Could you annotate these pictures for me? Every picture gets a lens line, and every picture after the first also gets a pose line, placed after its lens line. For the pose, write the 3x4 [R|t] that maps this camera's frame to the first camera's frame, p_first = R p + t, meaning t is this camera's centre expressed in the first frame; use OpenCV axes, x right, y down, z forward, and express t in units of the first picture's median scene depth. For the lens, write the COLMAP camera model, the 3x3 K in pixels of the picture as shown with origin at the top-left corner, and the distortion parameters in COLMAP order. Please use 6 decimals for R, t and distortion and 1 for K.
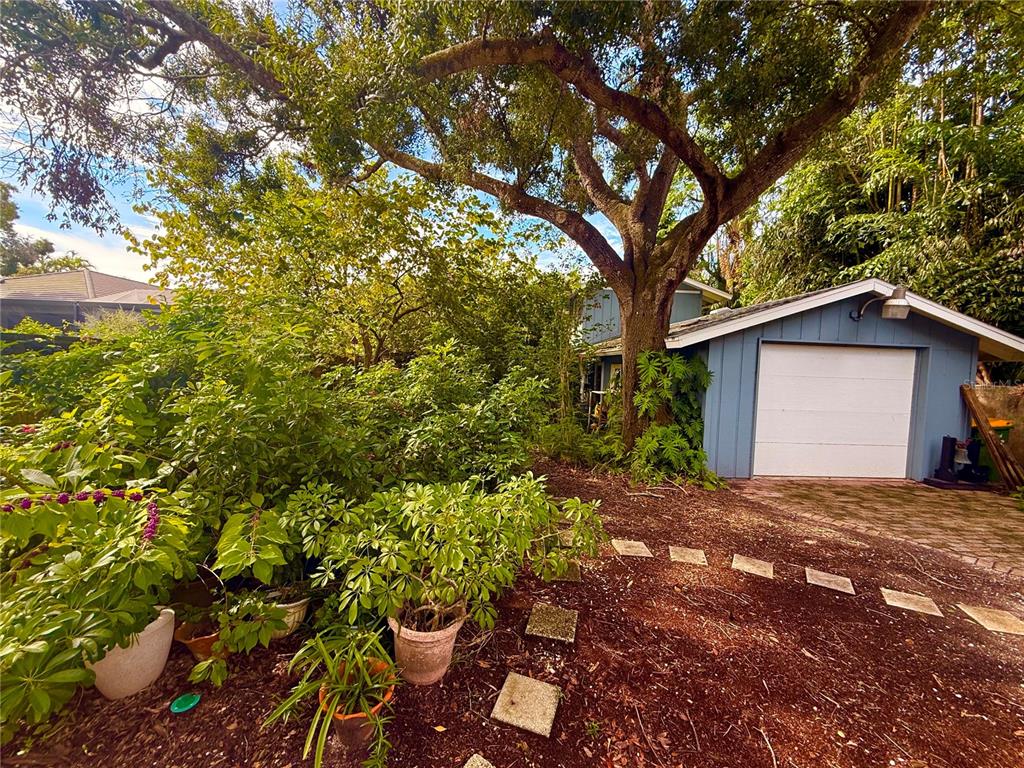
lens RADIAL K [[405.6, 0, 512.0], [0, 405.6, 384.0], [0, 0, 1]] dist [-0.001177, -0.000297]
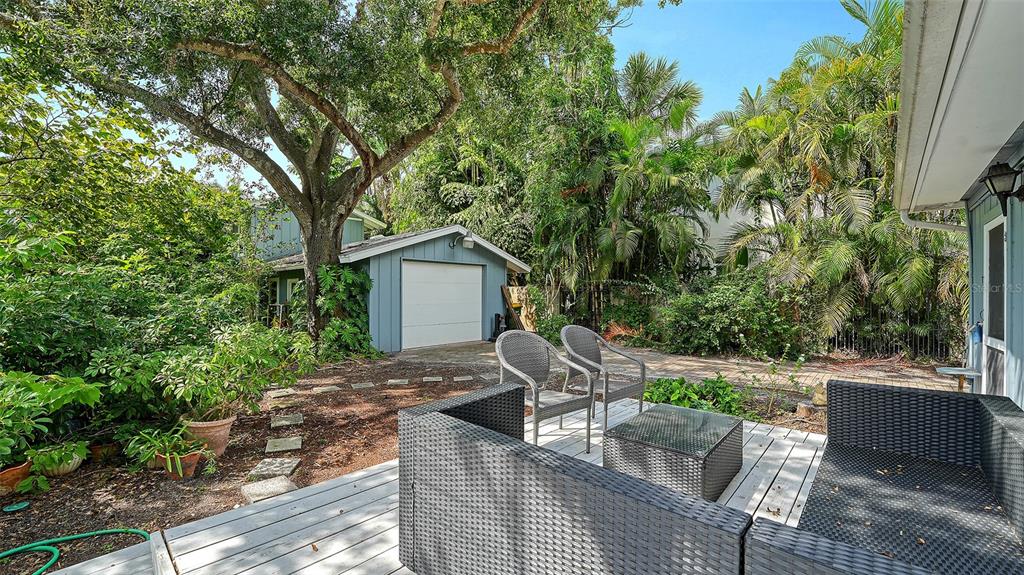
lens RADIAL K [[398.7, 0, 512.0], [0, 398.7, 287.5], [0, 0, 1]] dist [-0.028405, 0.000089]
pose [[0.705581, -0.026838, 0.708121, -0.152704], [0.056779, 0.998211, -0.018743, 0.050877], [-0.706351, 0.053432, 0.705843, -0.333899]]
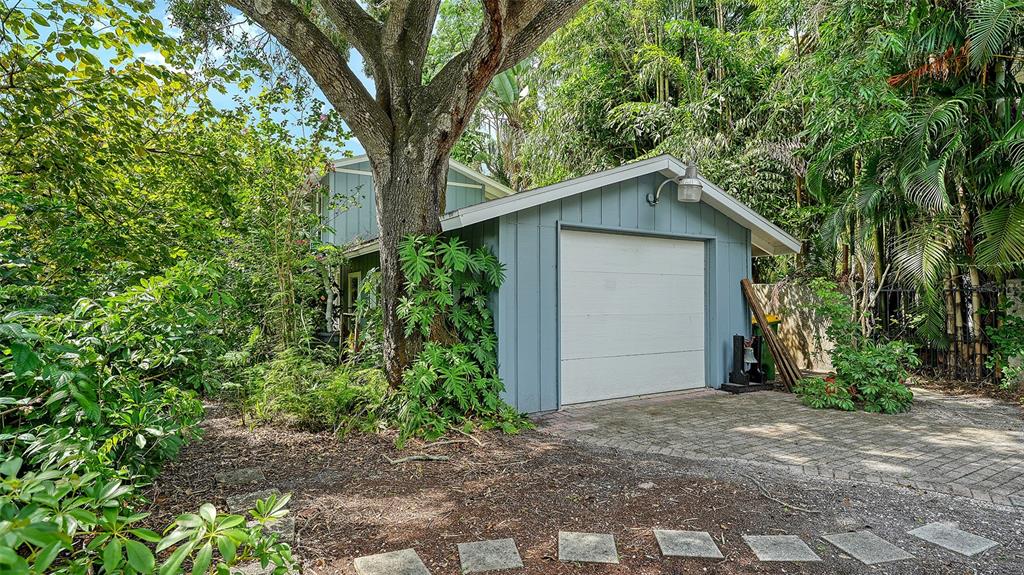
lens RADIAL K [[523.2, 0, 507.6], [0, 523.2, 284.6], [0, 0, 1]] dist [-0.002455, -0.001011]
pose [[0.887404, -0.022390, 0.460448, 0.073273], [0.051285, 0.997415, -0.050337, 0.048558], [-0.458131, 0.068284, 0.886258, 0.181549]]
